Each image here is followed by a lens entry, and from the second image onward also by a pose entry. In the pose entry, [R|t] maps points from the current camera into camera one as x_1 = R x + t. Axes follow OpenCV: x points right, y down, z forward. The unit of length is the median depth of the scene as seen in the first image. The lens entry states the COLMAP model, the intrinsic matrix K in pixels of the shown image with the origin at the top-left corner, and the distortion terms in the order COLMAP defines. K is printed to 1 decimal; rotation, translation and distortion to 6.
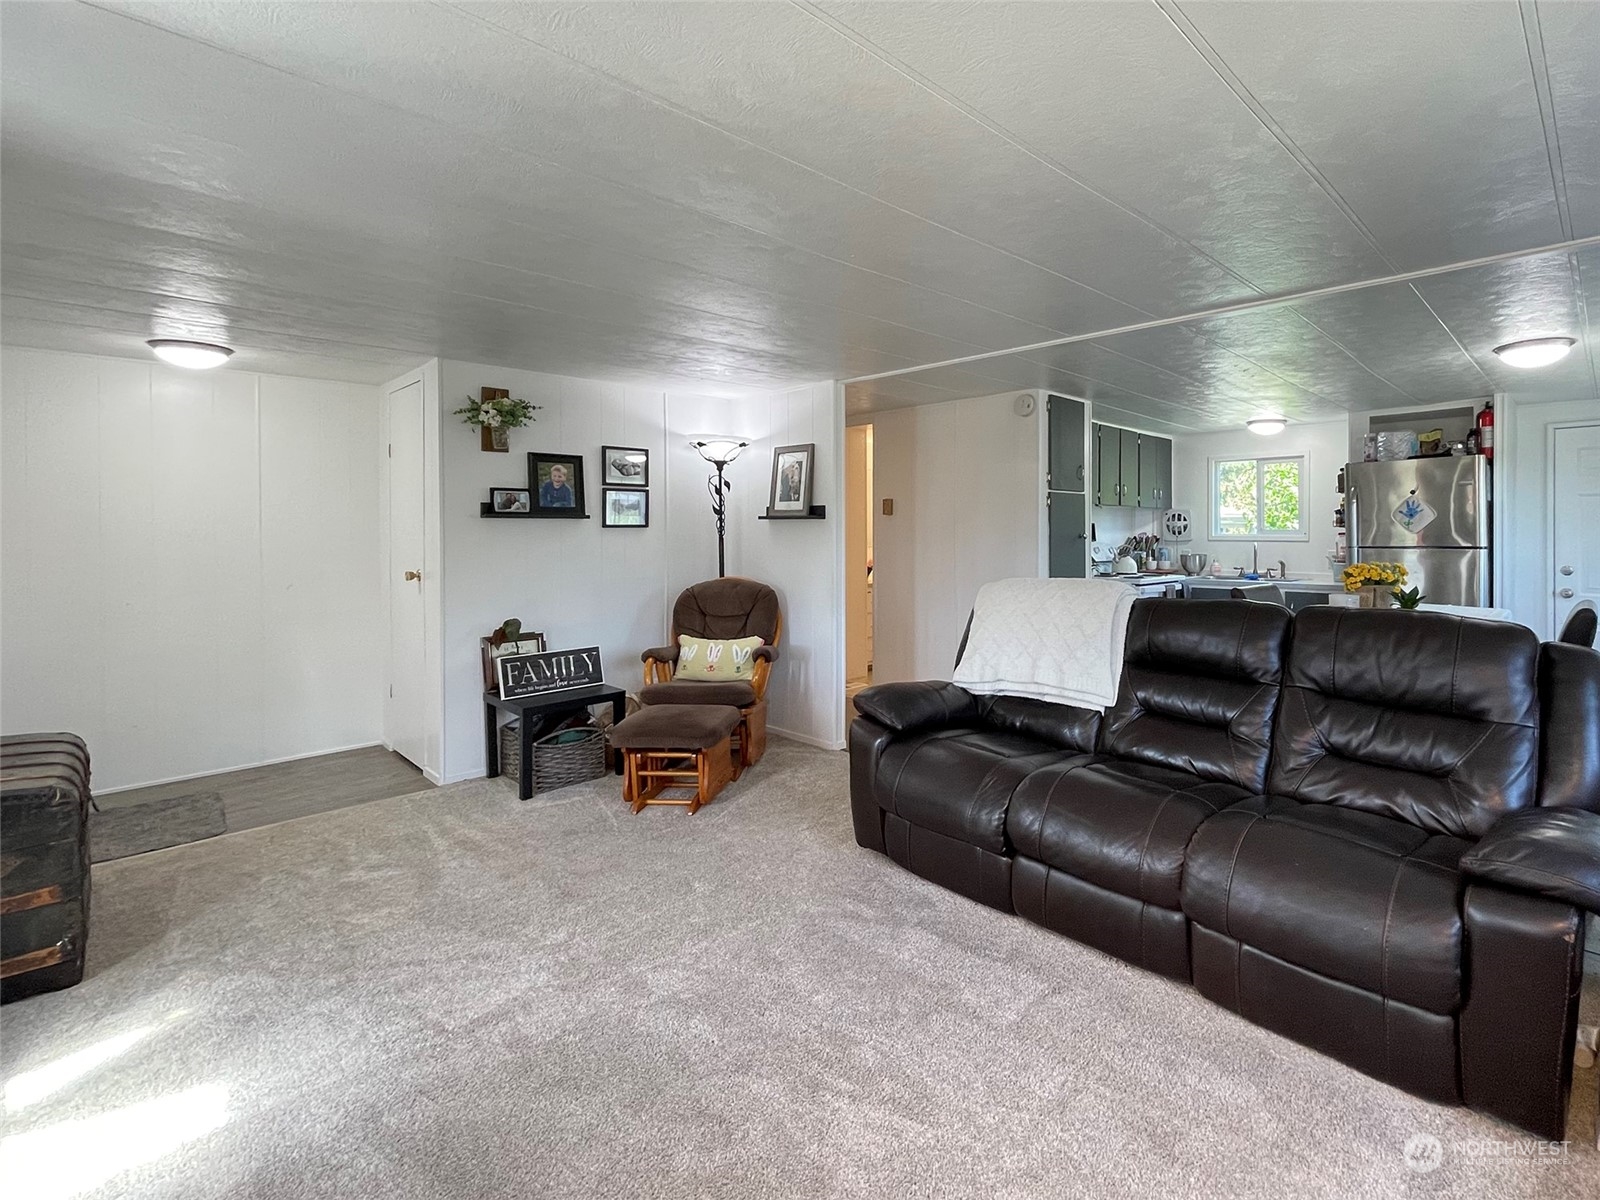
lens RADIAL K [[748.6, 0, 930.1], [0, 748.6, 530.8], [0, 0, 1]] dist [0.016280, 0.000398]
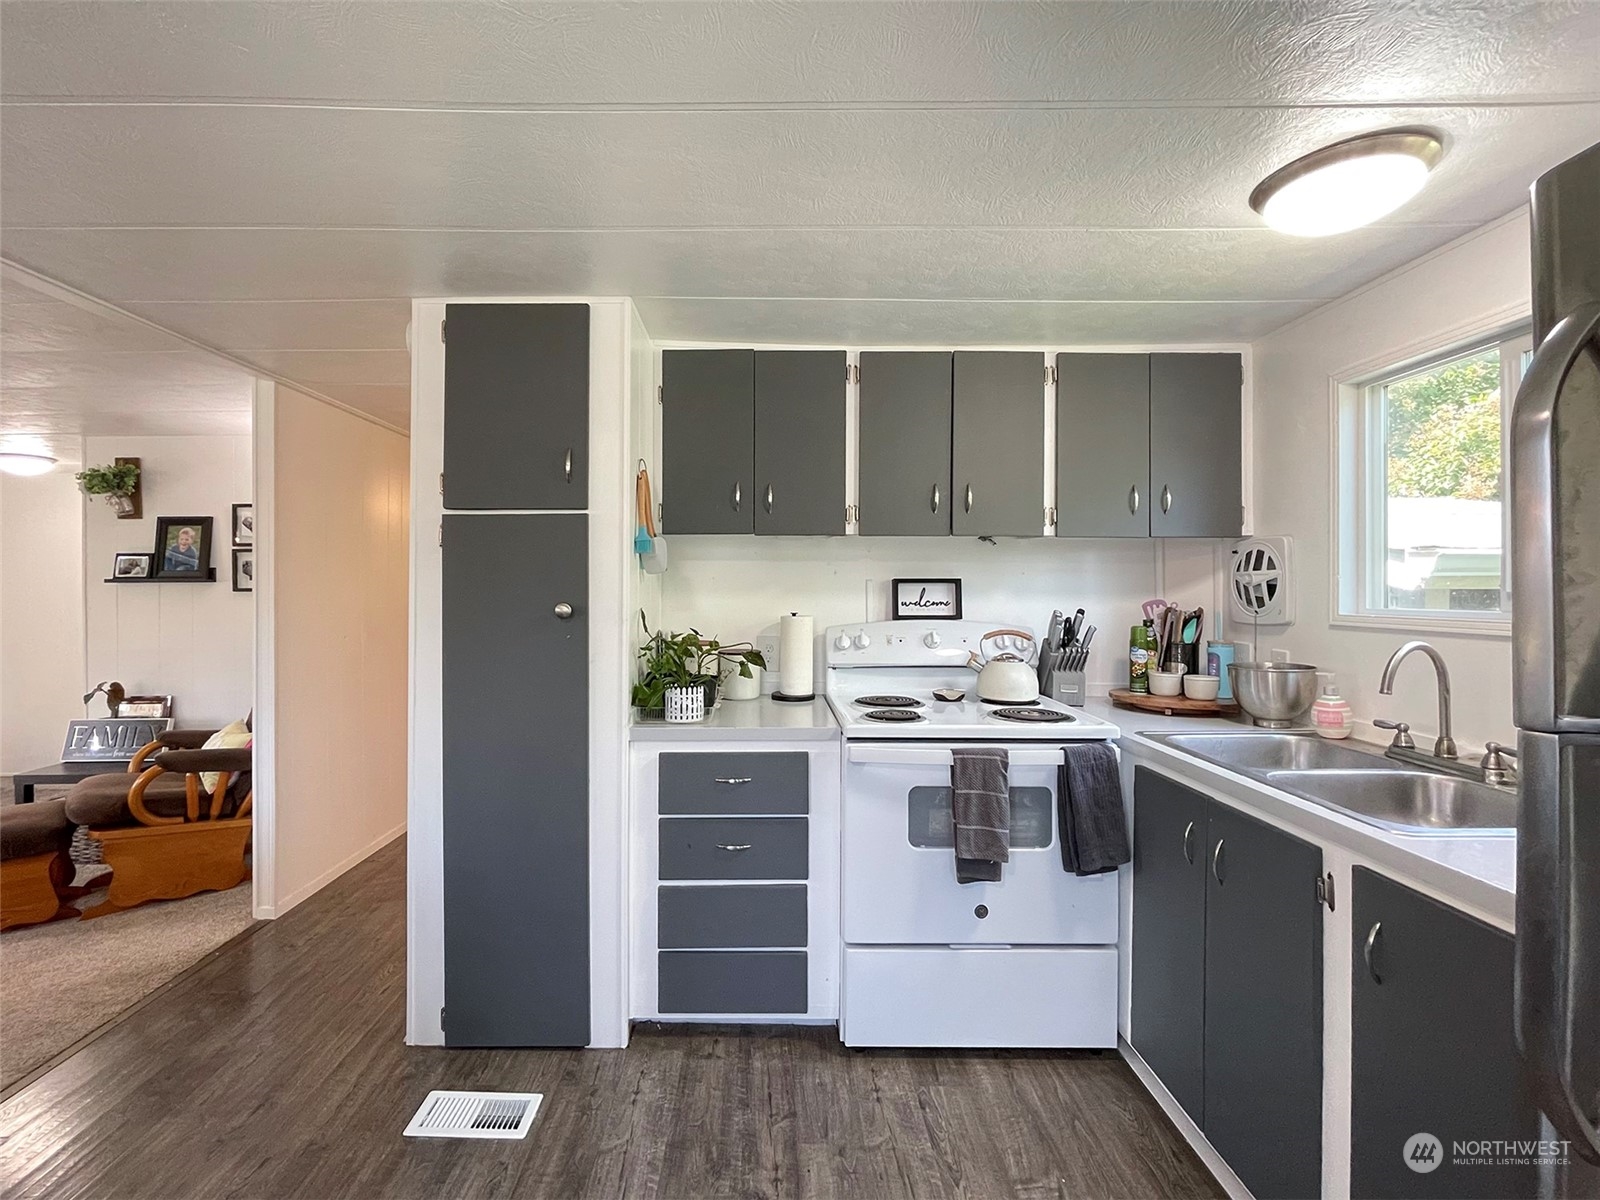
lens RADIAL K [[685.5, 0, 764.4], [0, 685.5, 582.1], [0, 0, 1]] dist [-0.001628, 0.000870]
pose [[0.664746, -0.007274, -0.747034, 0.585513], [0.002463, 0.999968, -0.007546, -0.006994], [0.747066, 0.003176, 0.664743, 0.837594]]
